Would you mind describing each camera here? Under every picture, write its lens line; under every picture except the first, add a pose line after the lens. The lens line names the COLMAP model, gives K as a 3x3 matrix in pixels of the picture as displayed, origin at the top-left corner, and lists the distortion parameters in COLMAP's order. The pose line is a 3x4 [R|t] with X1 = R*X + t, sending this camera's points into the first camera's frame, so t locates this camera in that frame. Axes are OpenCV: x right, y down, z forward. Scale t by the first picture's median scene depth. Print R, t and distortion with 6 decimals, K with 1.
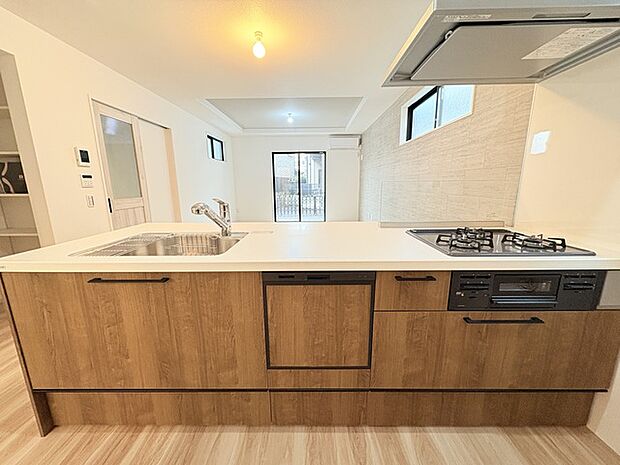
lens RADIAL K [[246.9, 0, 310.0], [0, 246.9, 232.5], [0, 0, 1]] dist [-0.002434, 0.000053]
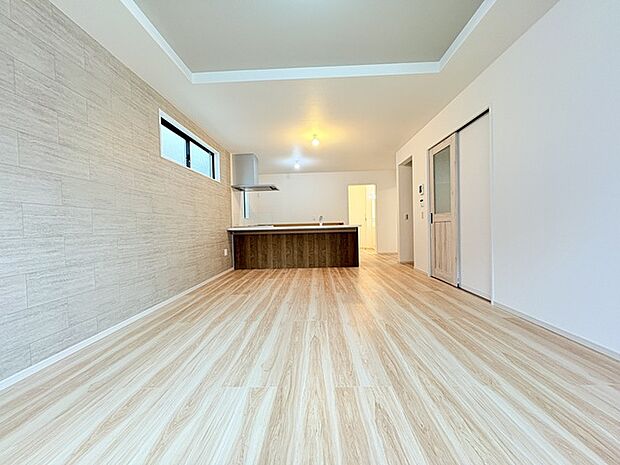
lens RADIAL K [[246.9, 0, 310.0], [0, 246.9, 232.5], [0, 0, 1]] dist [-0.002434, 0.000053]
pose [[-0.999121, 0.037242, 0.019247, -0.095500], [0.040568, 0.974649, 0.220030, -0.260384], [-0.010565, 0.220617, -0.975303, 1.701288]]
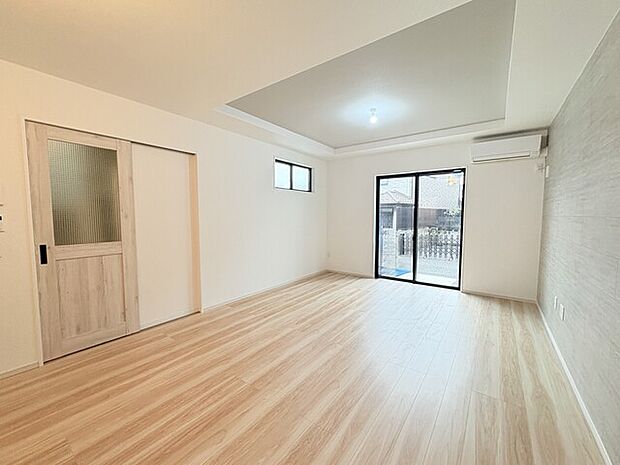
lens RADIAL K [[252.3, 0, 310.0], [0, 252.3, 232.5], [0, 0, 1]] dist [-0.001962, -0.000022]
pose [[0.808651, 0.052375, -0.585952, 0.214503], [-0.124010, 0.988824, -0.082757, -0.151021], [0.575069, 0.139585, 0.806109, 0.591497]]
